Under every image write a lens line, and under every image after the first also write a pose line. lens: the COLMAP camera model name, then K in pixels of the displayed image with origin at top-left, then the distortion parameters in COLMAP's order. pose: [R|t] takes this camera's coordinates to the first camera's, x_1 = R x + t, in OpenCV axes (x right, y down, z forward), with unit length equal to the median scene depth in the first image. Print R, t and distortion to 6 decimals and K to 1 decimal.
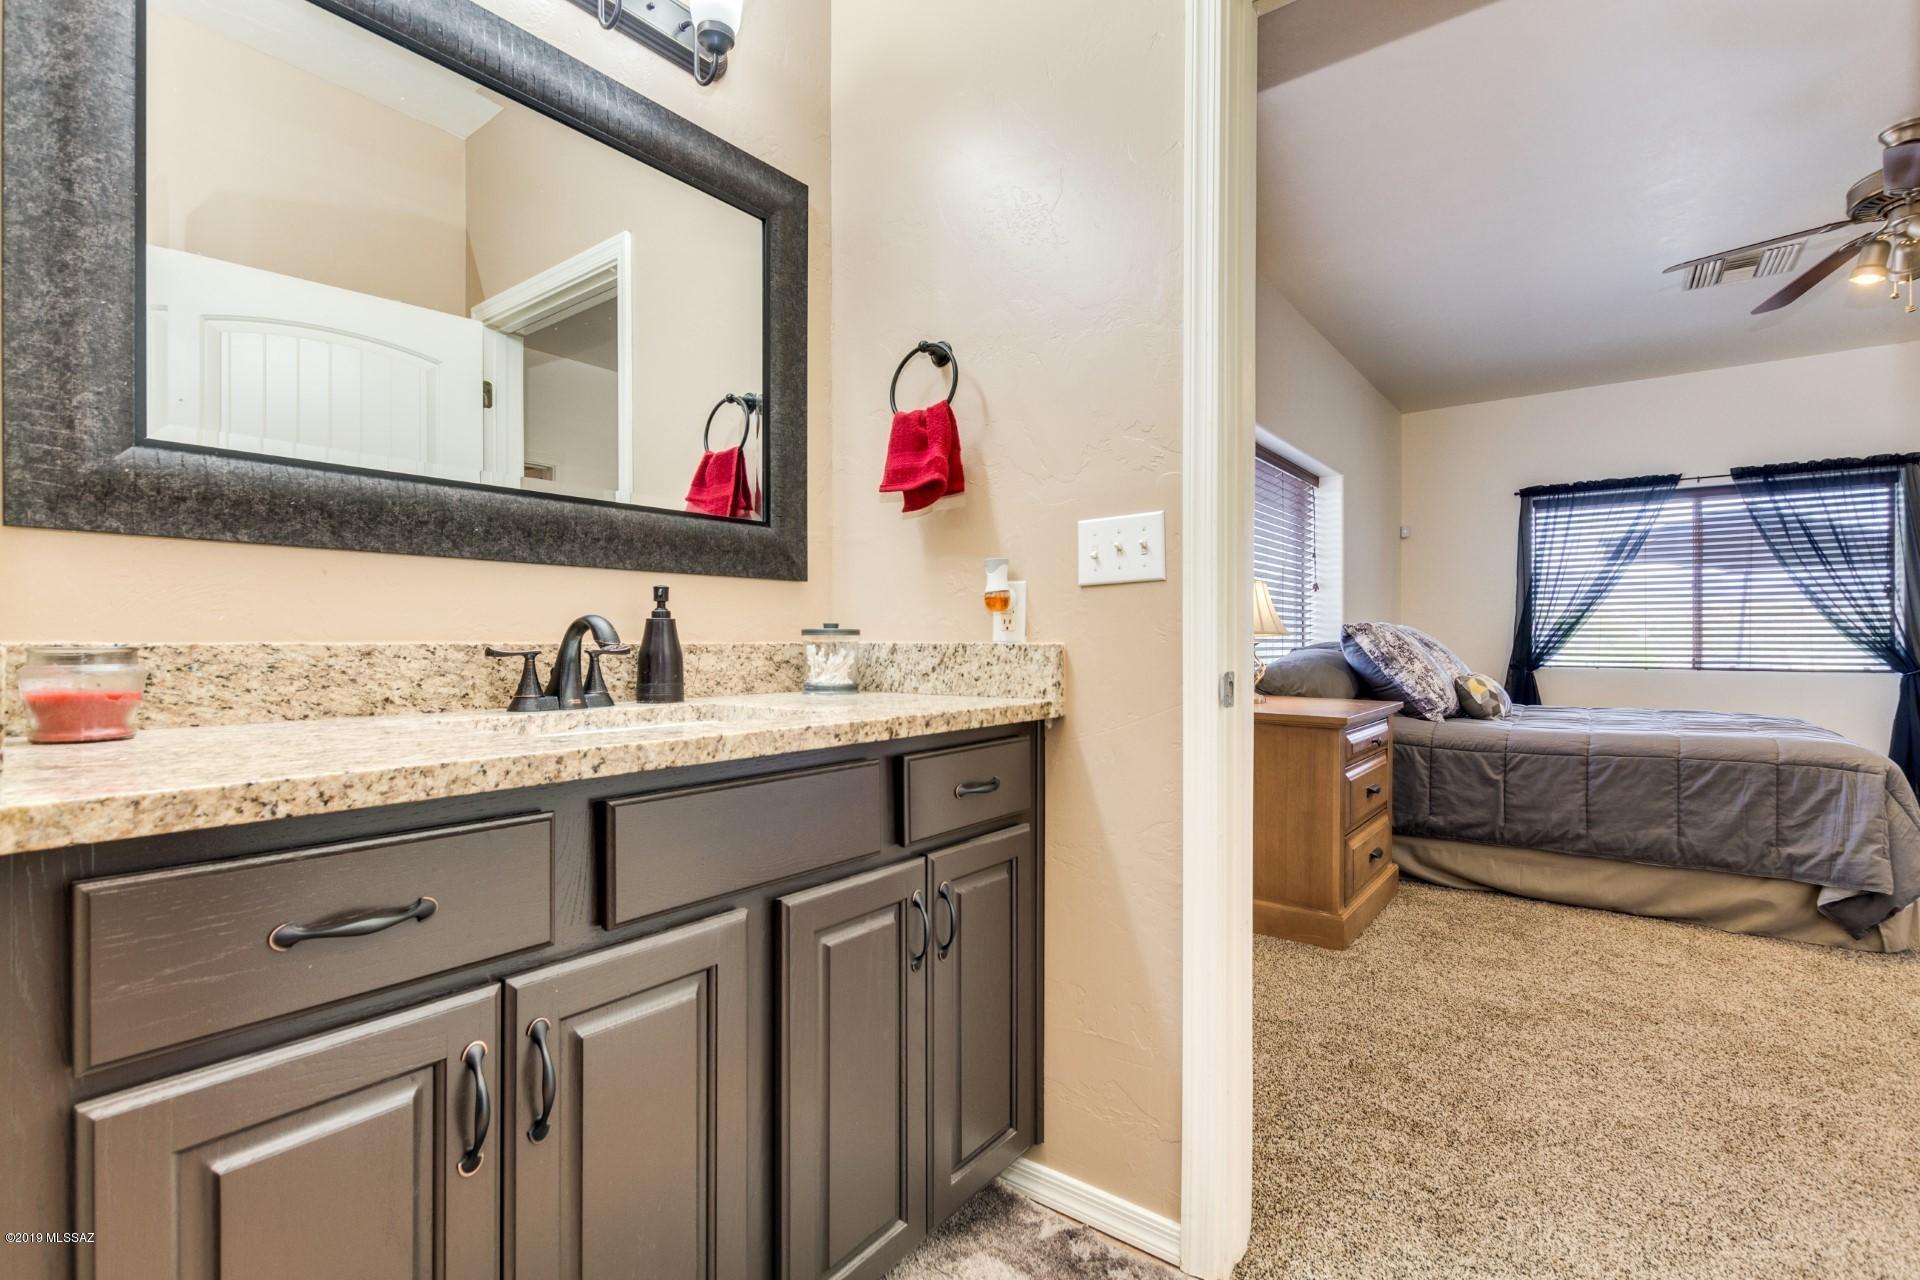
lens RADIAL K [[873.0, 0, 964.4], [0, 873.0, 642.7], [0, 0, 1]] dist [0.003408, -0.002586]
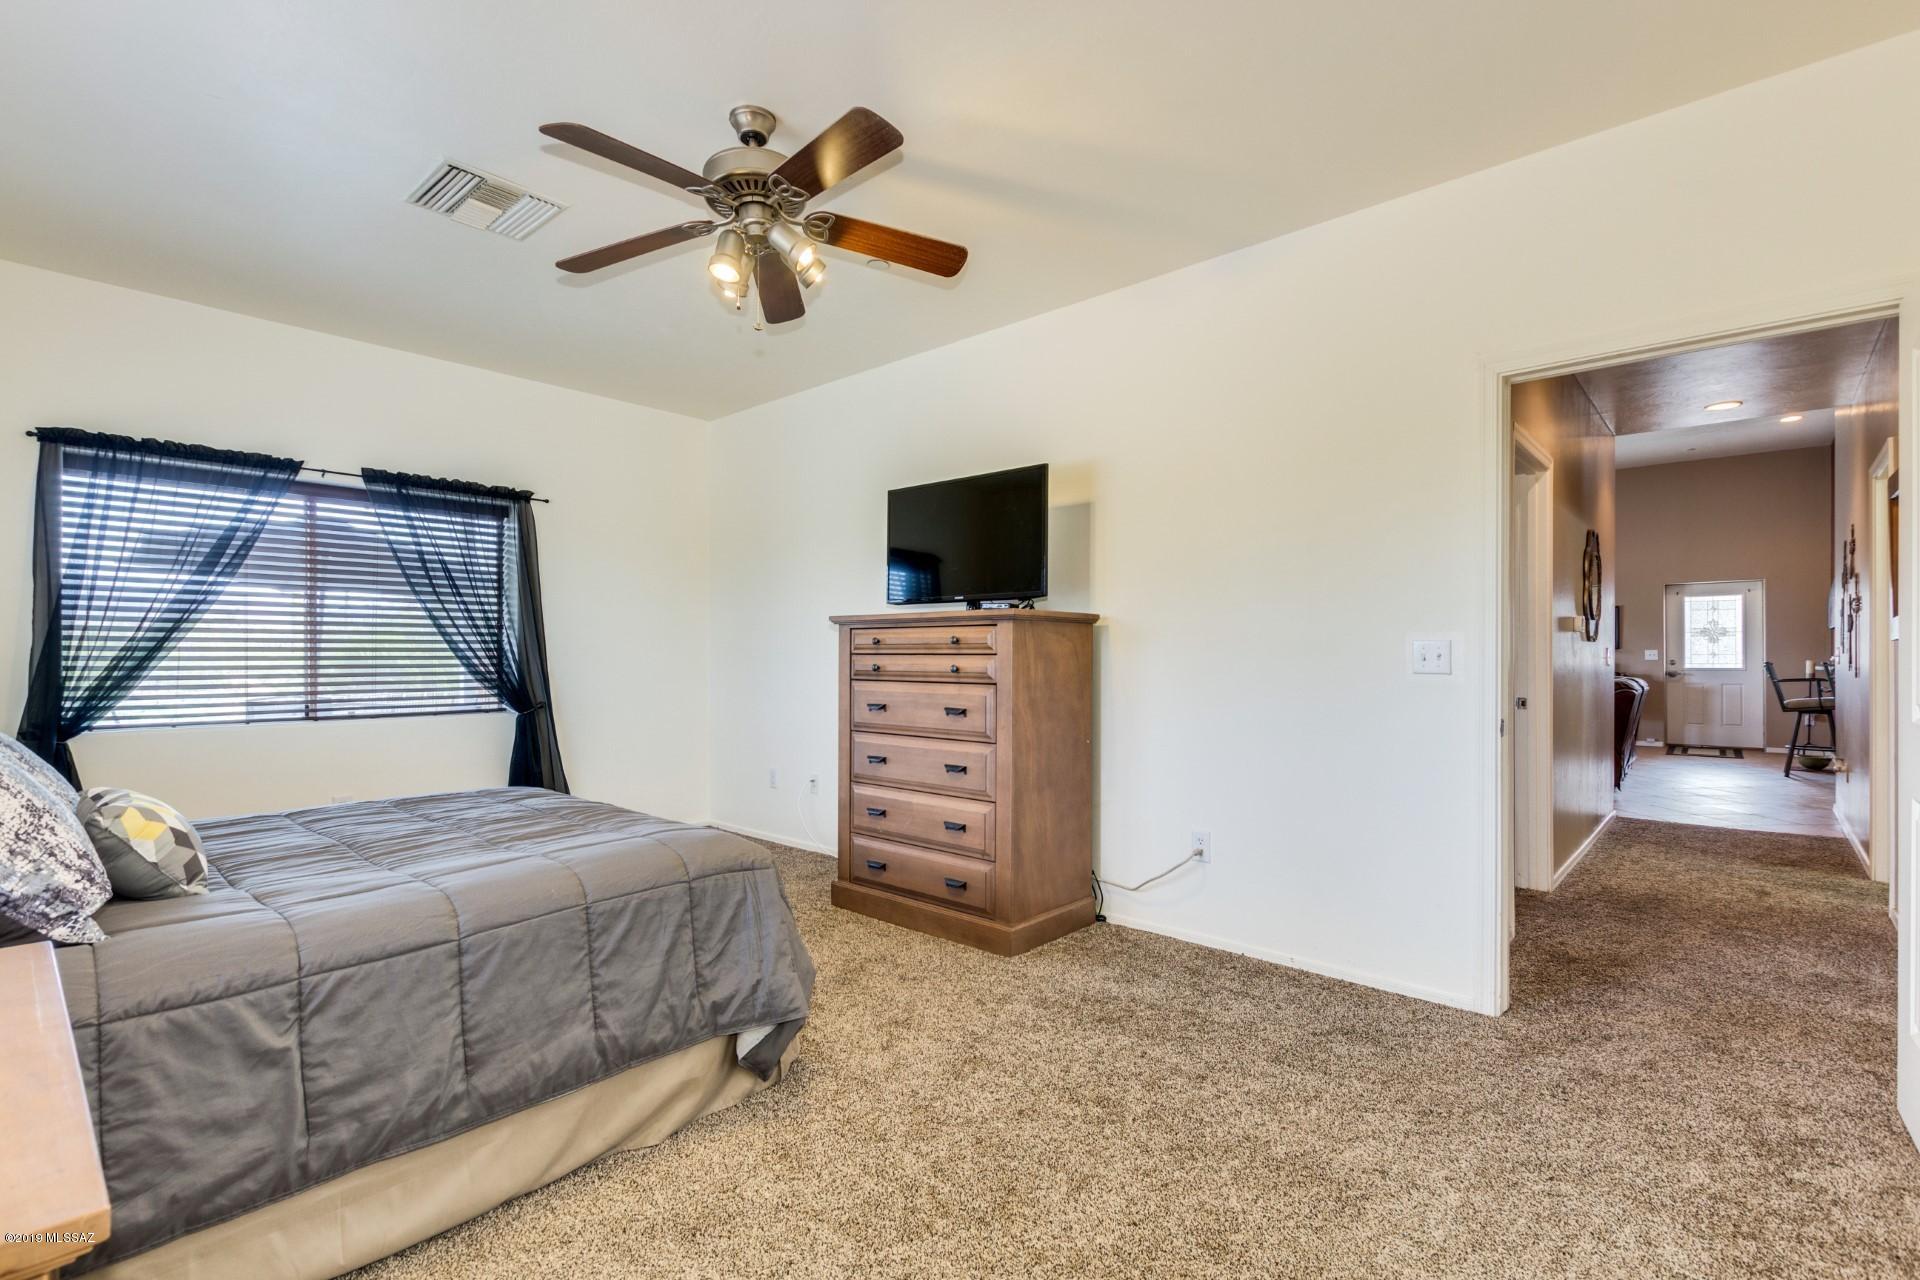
lens RADIAL K [[873.0, 0, 957.3], [0, 873.0, 648.0], [0, 0, 1]] dist [0.003408, -0.002586]
pose [[0.076787, 0.005009, 0.997035, 0.185377], [0.002980, 0.999982, -0.005253, -0.043813], [-0.997043, 0.003375, 0.076771, 0.612520]]
